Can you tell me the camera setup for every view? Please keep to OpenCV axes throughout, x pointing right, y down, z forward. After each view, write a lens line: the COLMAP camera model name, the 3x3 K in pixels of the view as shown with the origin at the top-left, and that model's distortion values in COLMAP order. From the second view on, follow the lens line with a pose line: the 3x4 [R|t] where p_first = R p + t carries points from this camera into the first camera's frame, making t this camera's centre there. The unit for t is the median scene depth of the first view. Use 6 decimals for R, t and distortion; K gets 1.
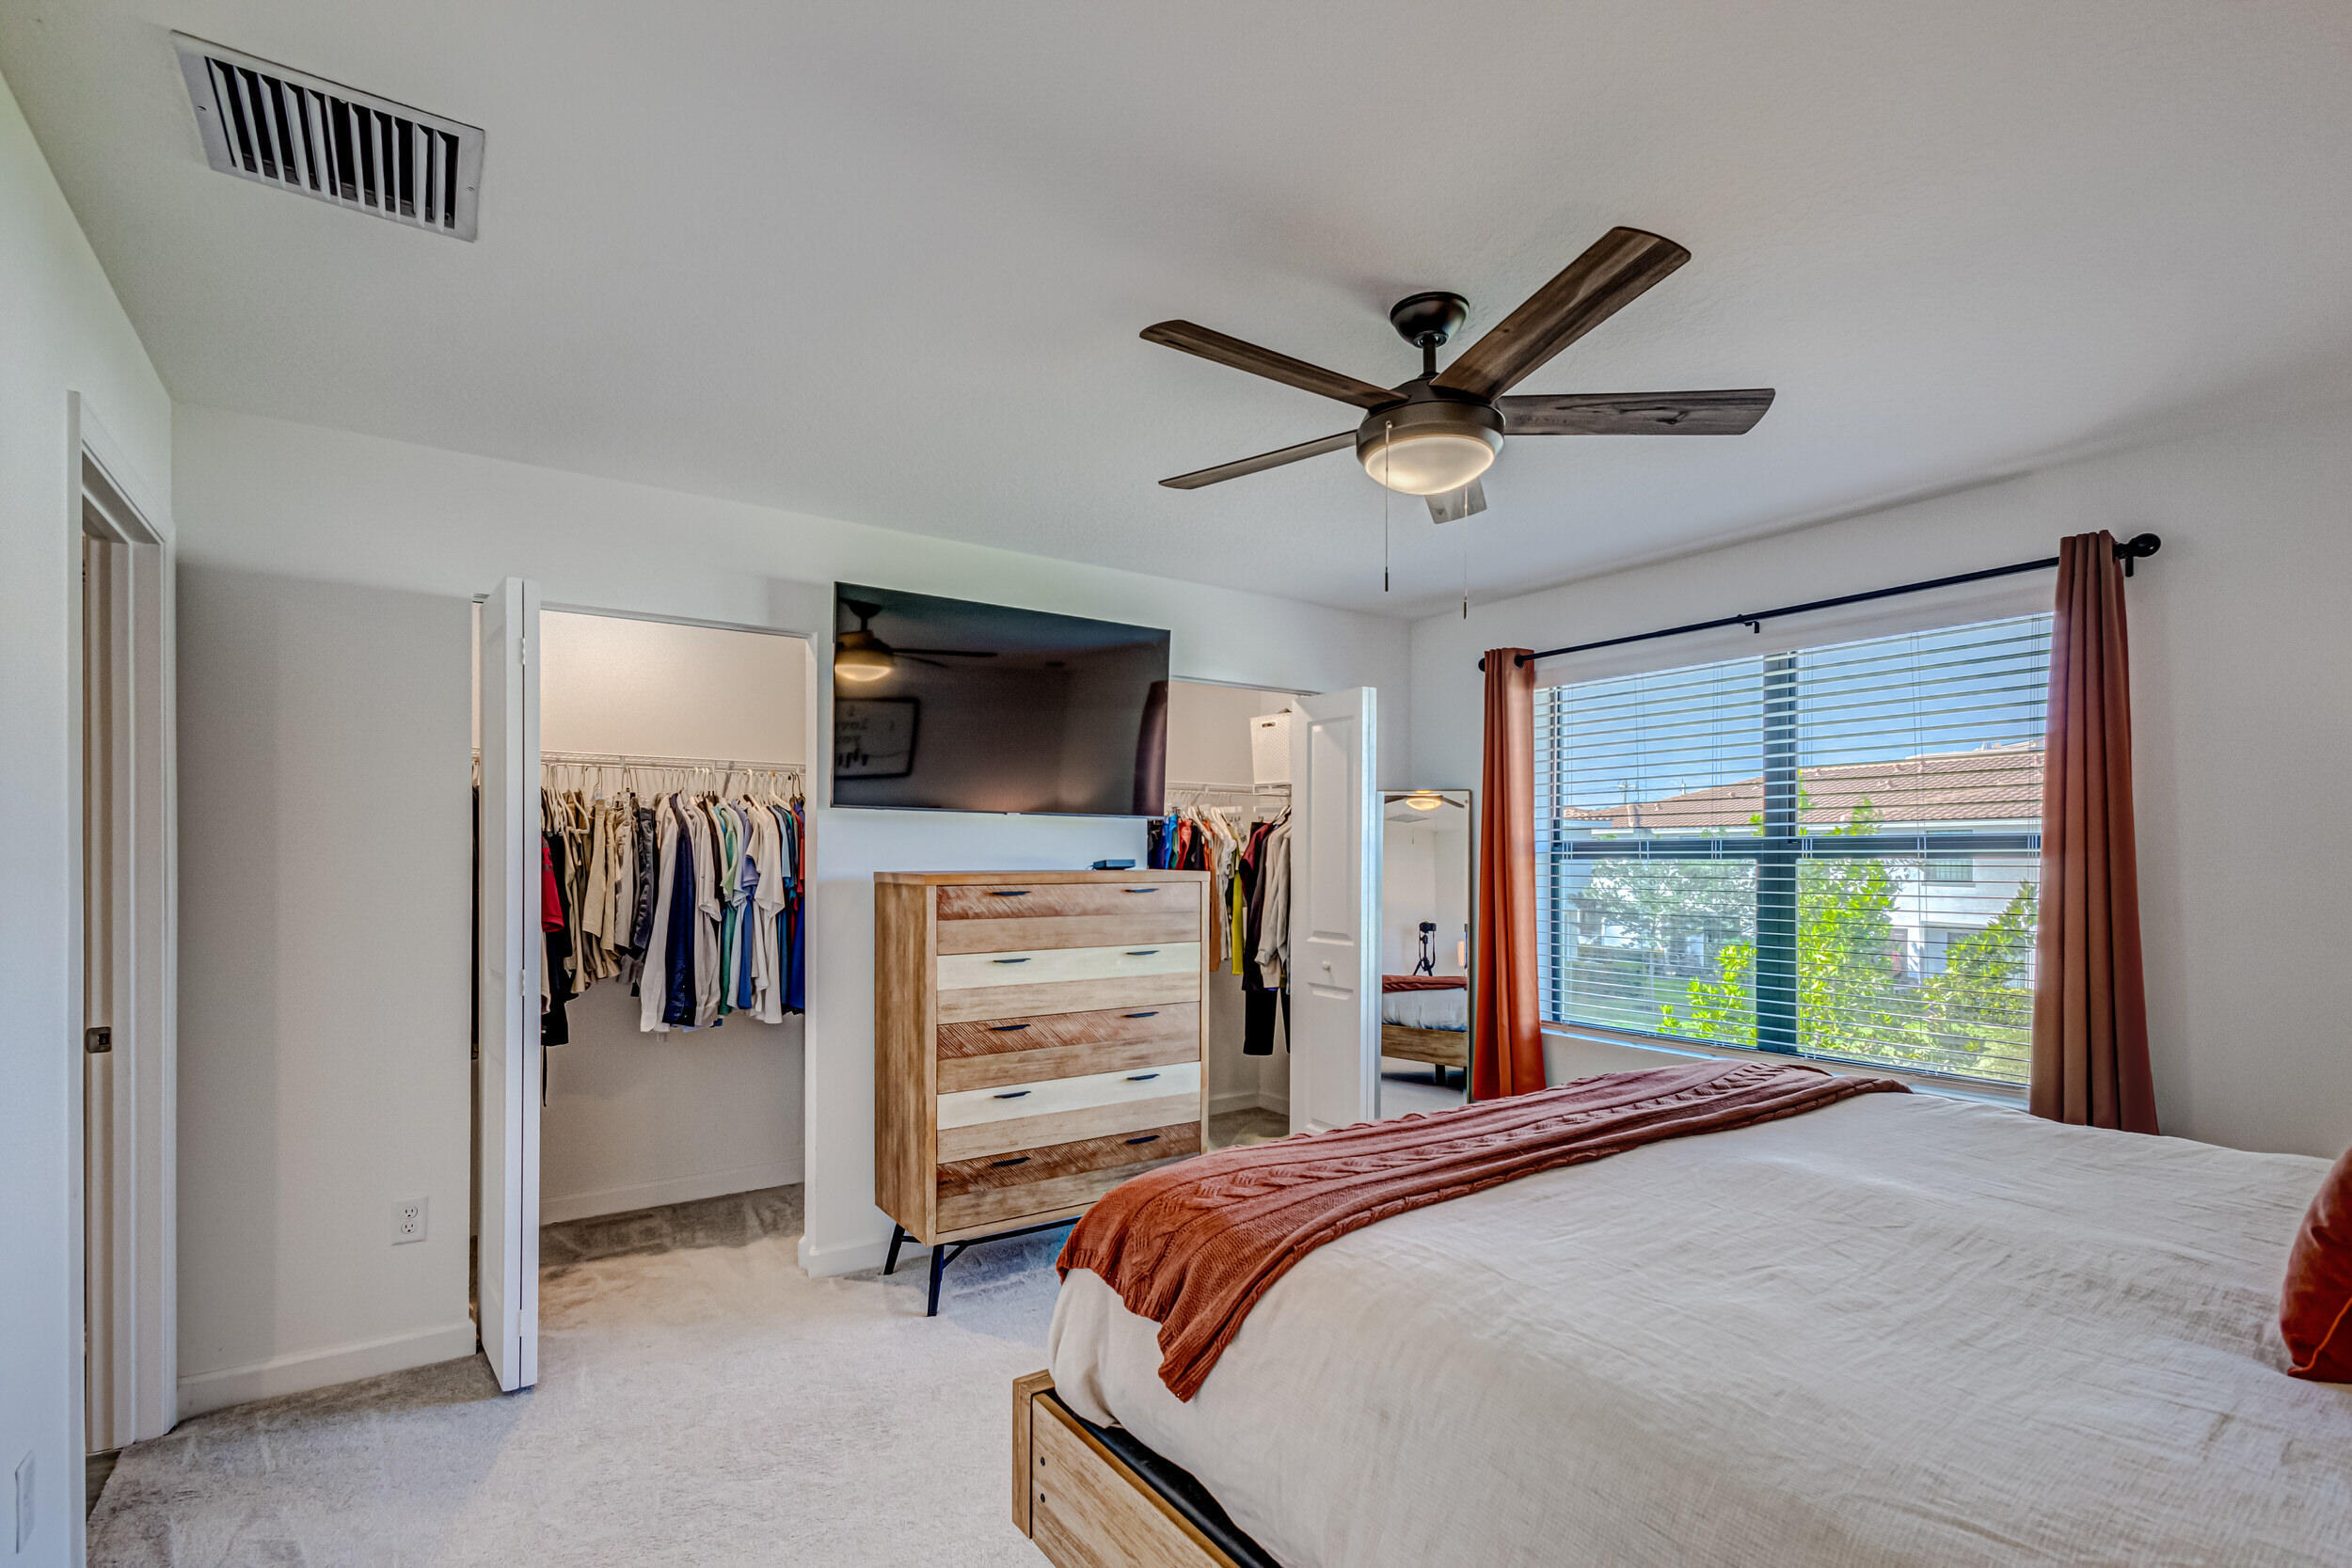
lens RADIAL K [[1104.9, 0, 1154.6], [0, 1104.9, 855.4], [0, 0, 1]] dist [0.013309, -0.004073]
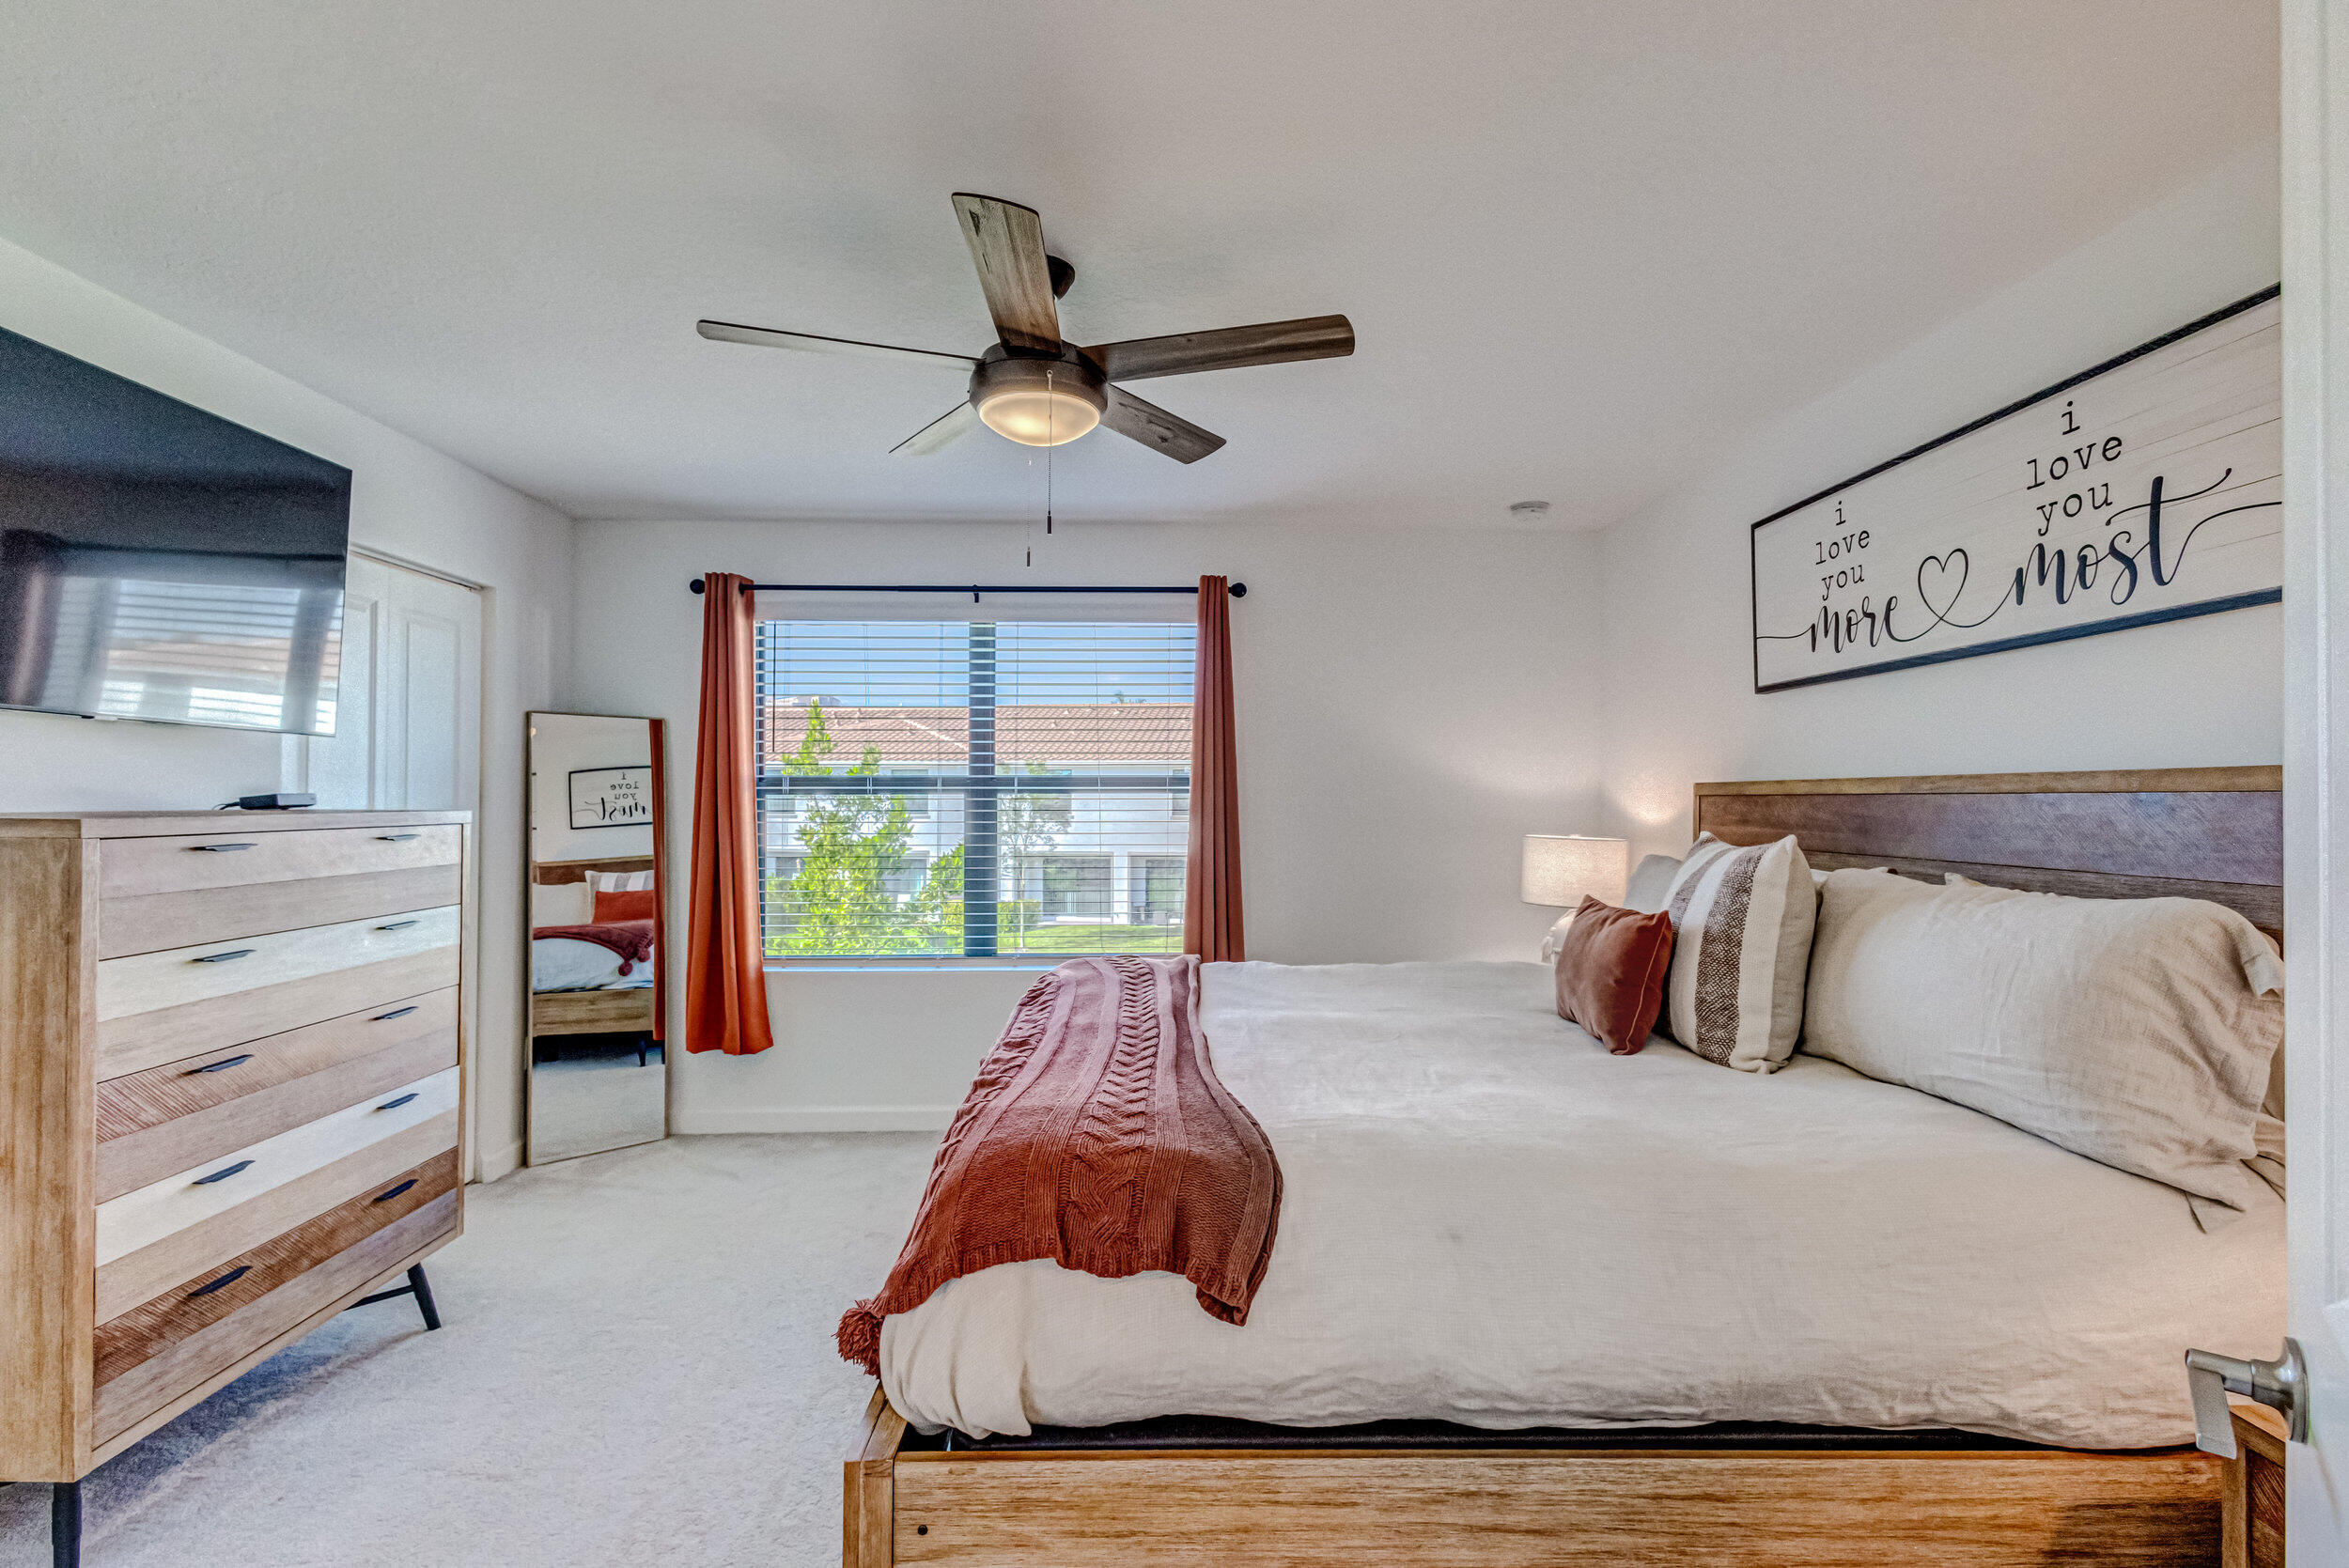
lens RADIAL K [[1103.5, 0, 1164.4], [0, 1103.5, 781.0], [0, 0, 1]] dist [0.013309, -0.004073]
pose [[0.537302, 0.011546, 0.843311, -0.361310], [-0.002950, 0.999926, -0.011811, 0.003026], [-0.843385, 0.003858, 0.537296, 0.213612]]
